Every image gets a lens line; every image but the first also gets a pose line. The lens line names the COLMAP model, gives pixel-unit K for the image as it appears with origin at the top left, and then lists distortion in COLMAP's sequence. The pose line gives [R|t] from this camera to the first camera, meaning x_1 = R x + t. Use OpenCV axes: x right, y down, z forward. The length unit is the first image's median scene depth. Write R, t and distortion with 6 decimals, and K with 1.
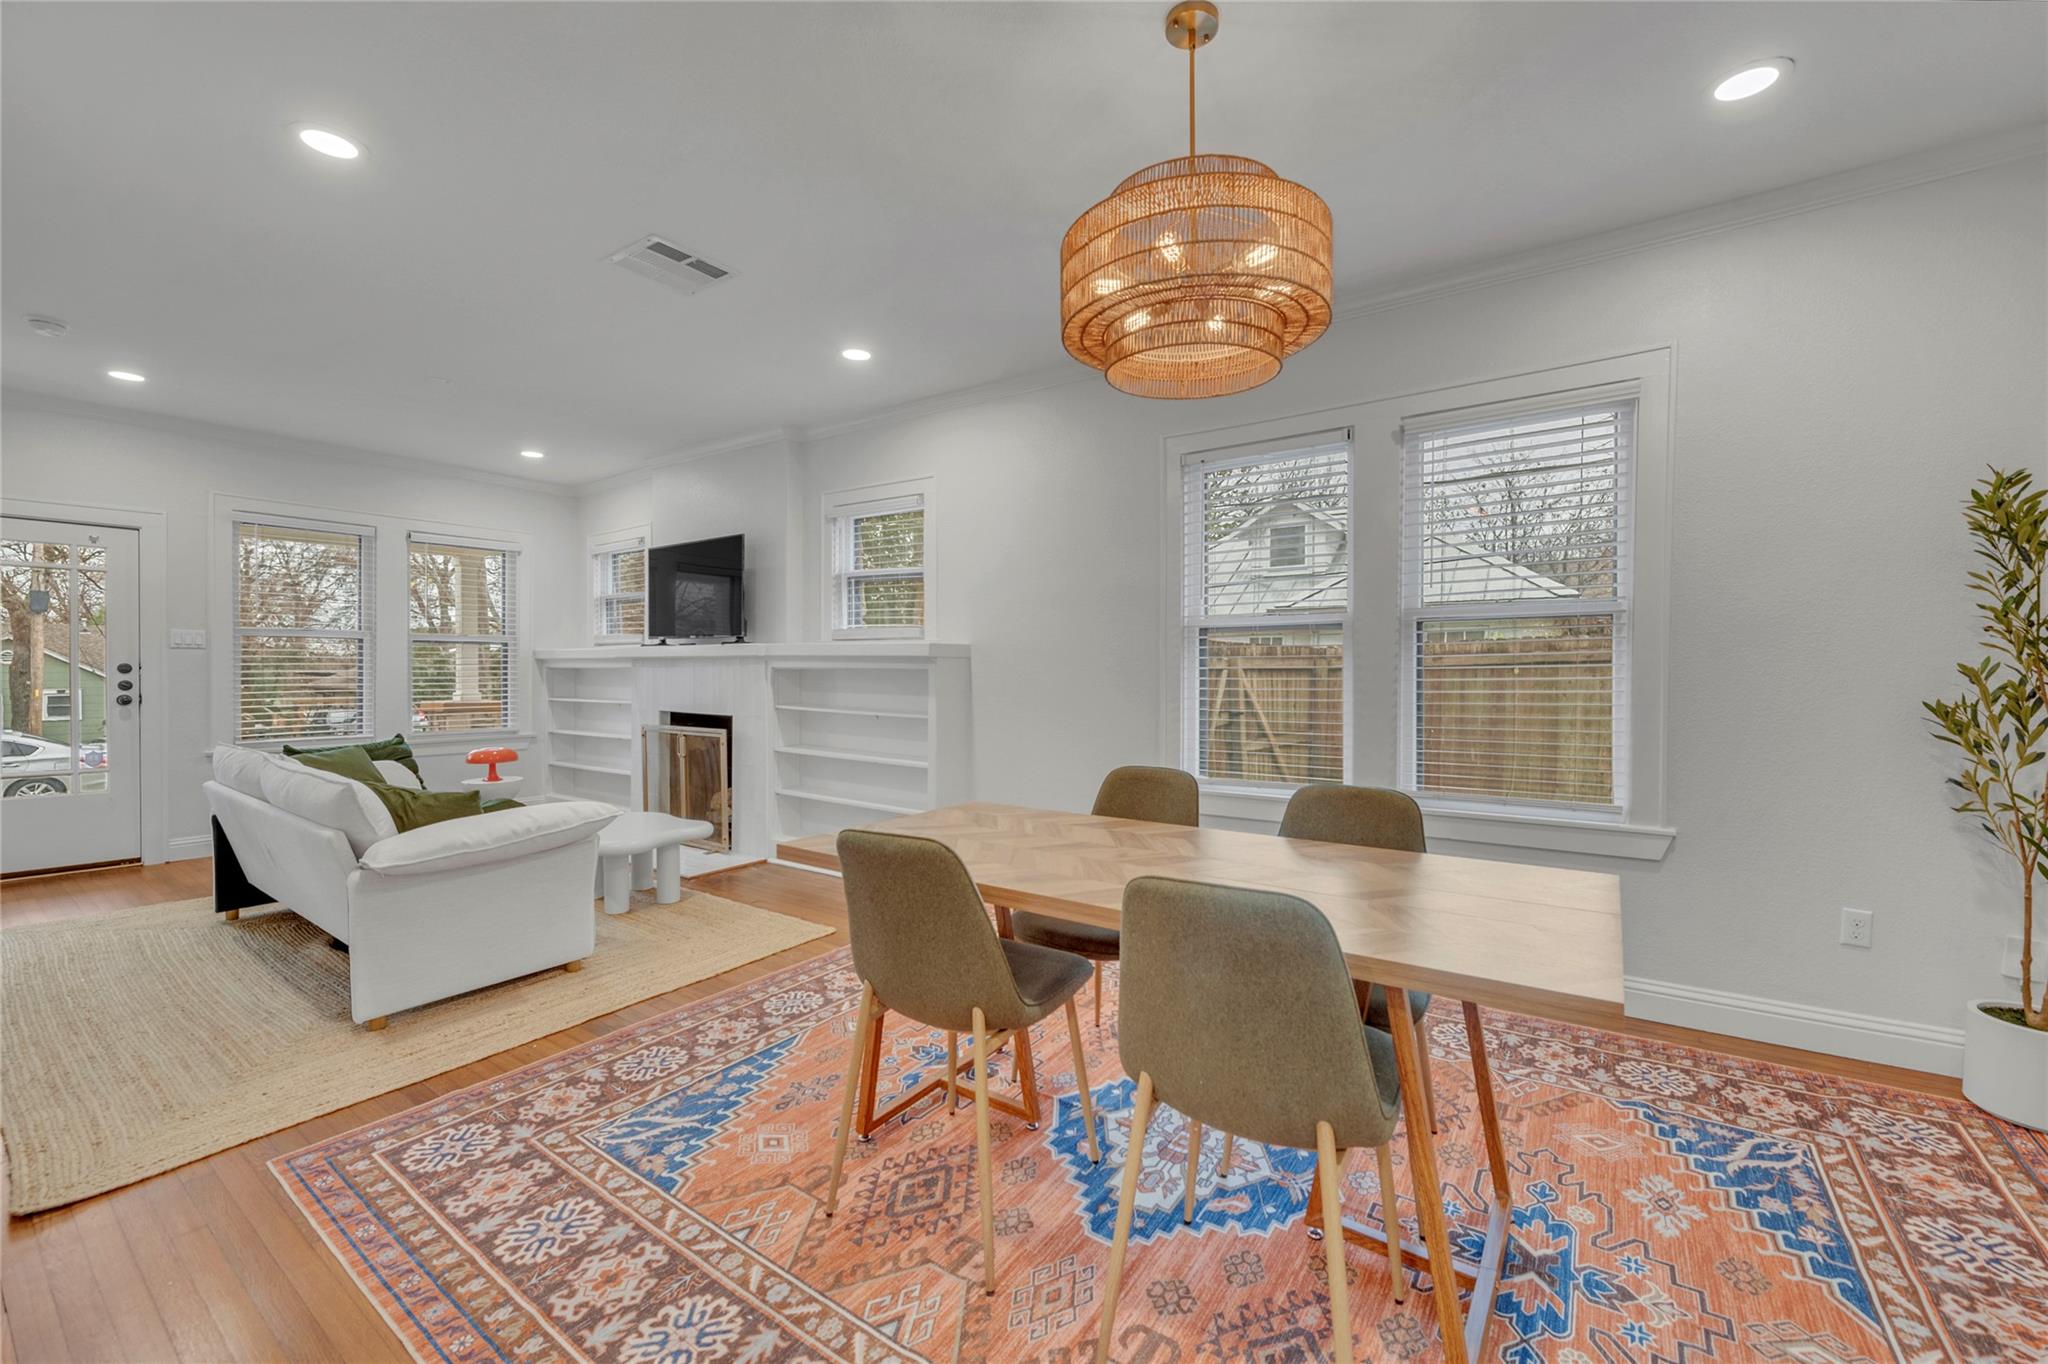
lens RADIAL K [[820.1, 0, 1024.0], [0, 820.1, 682.0], [0, 0, 1]] dist [-0.011773, -0.000331]
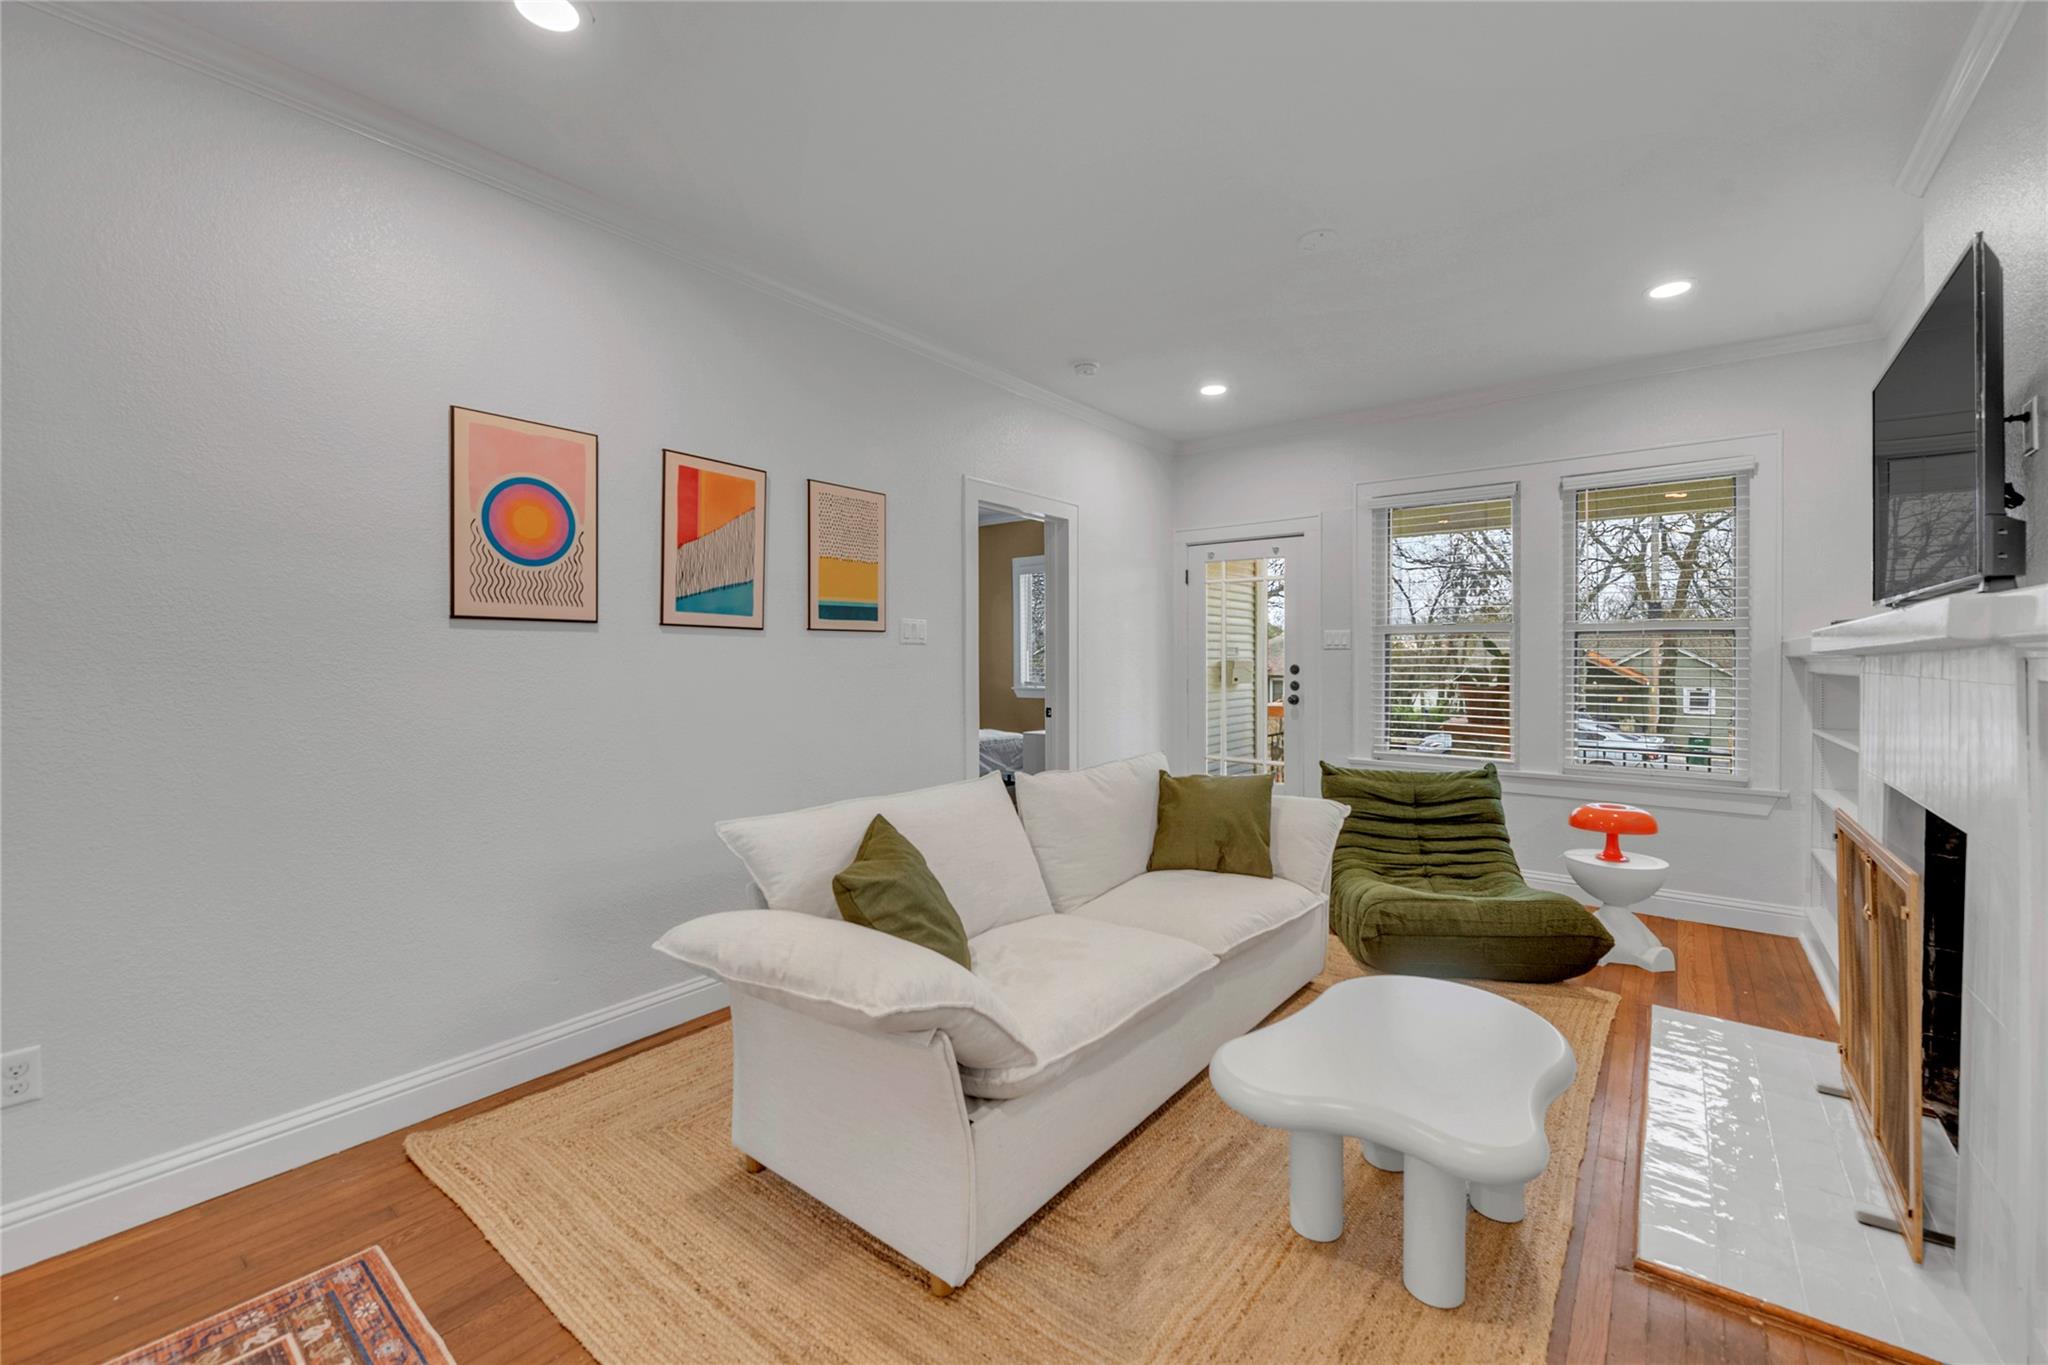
lens RADIAL K [[820.1, 0, 1024.0], [0, 820.1, 682.5], [0, 0, 1]] dist [-0.011773, -0.000331]
pose [[-0.041430, 0.028891, -0.998724, -0.037345], [-0.016626, 0.999424, 0.029601, -0.024215], [0.999003, 0.017831, -0.040926, 0.661127]]
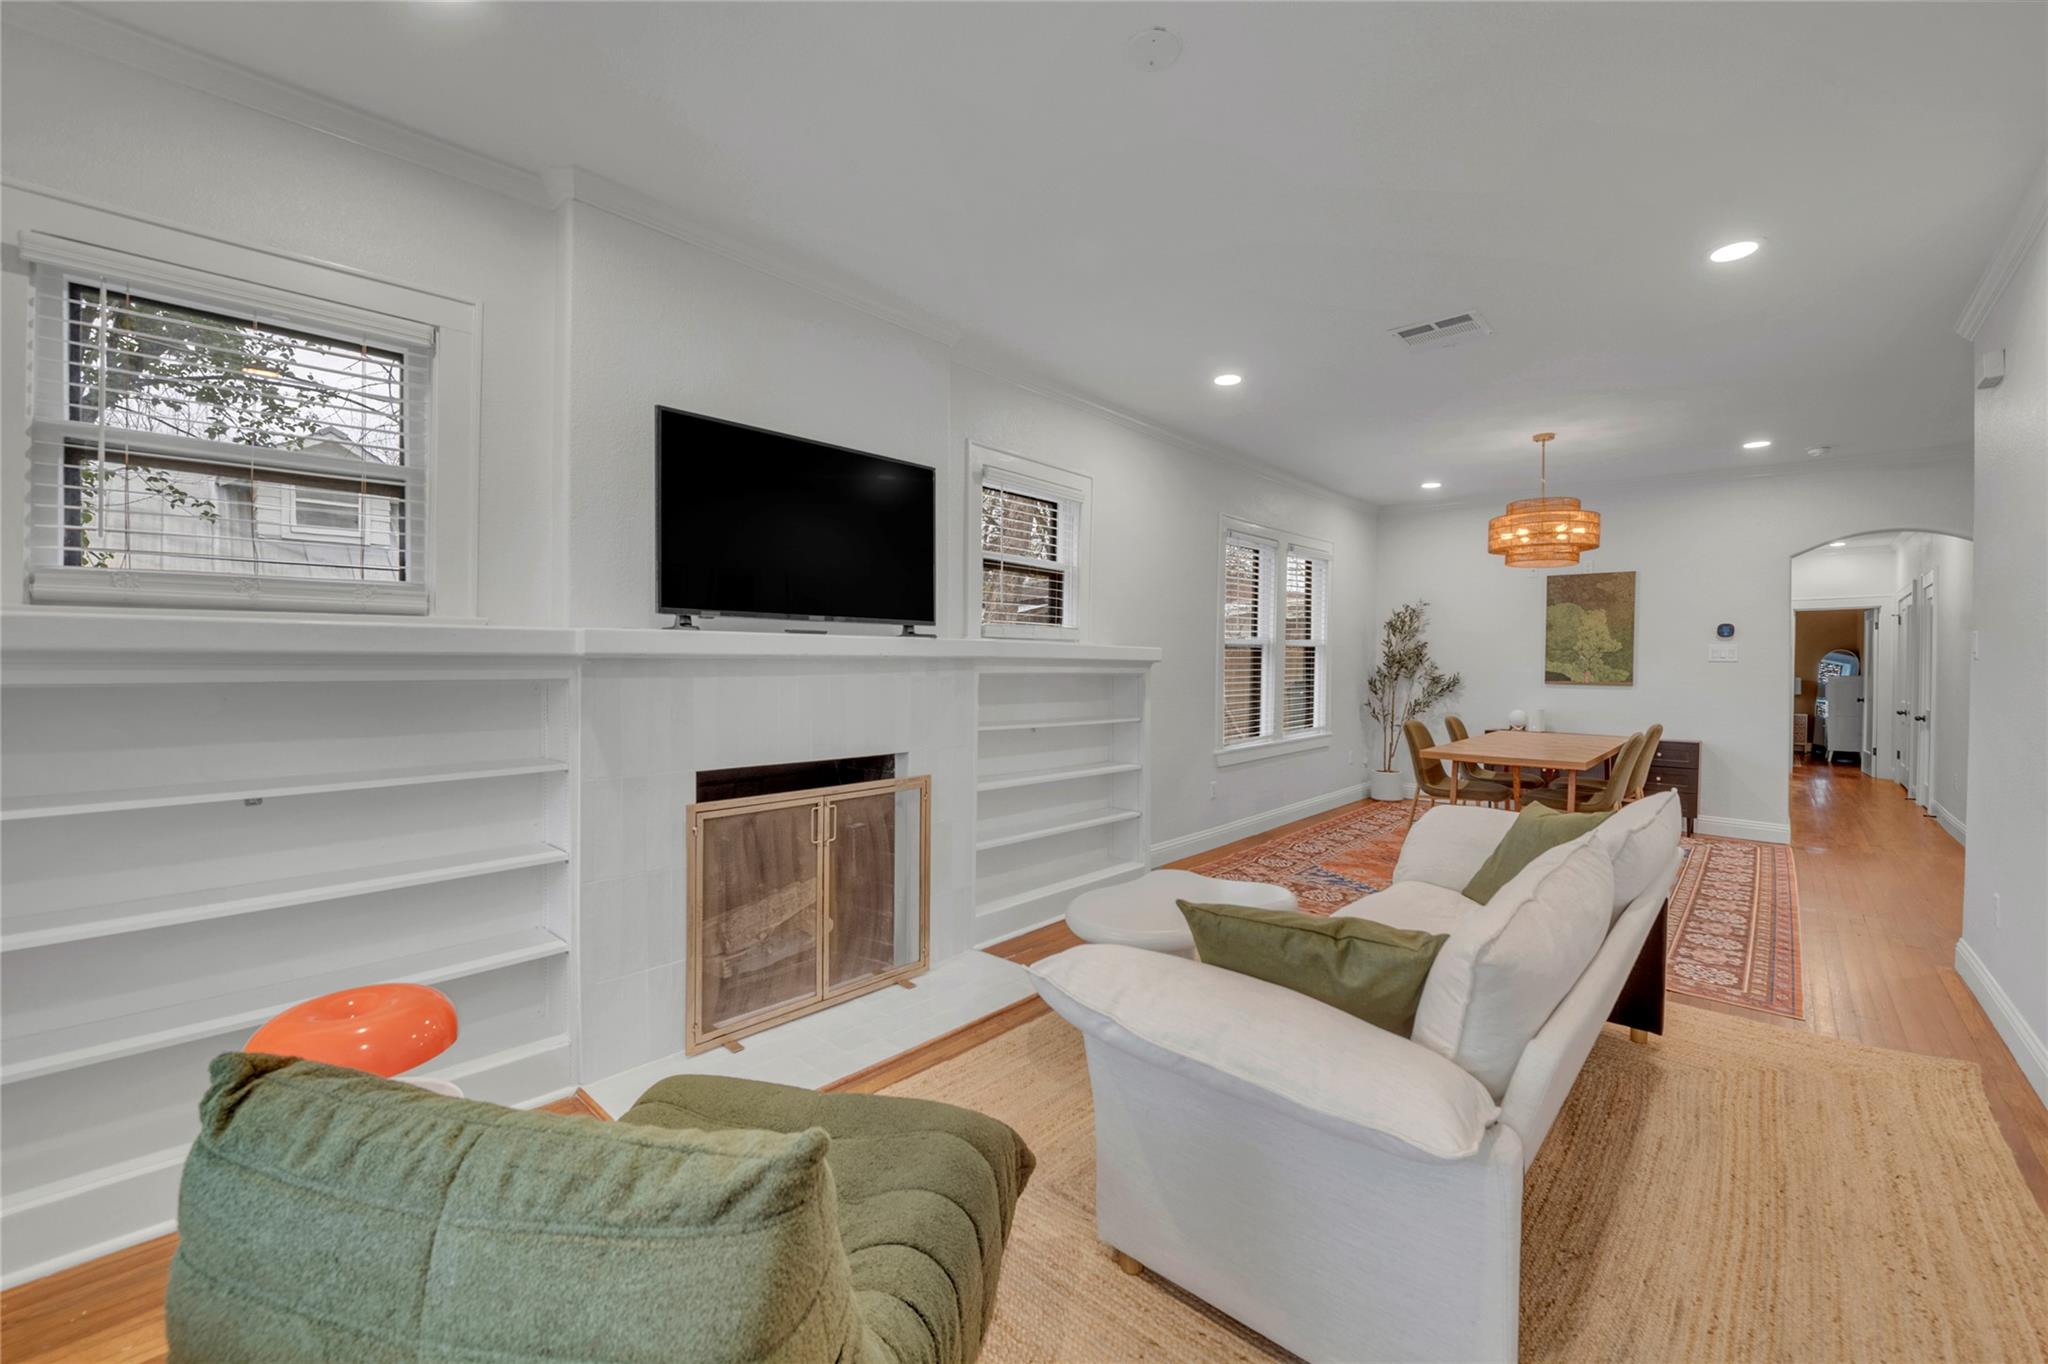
lens RADIAL K [[820.1, 0, 1024.0], [0, 820.1, 682.0], [0, 0, 1]] dist [-0.011773, -0.000331]
pose [[0.132875, -0.027741, 0.990744, -0.970466], [0.012936, 0.999572, 0.026253, -0.026965], [-0.991048, 0.009328, 0.133177, 0.834590]]
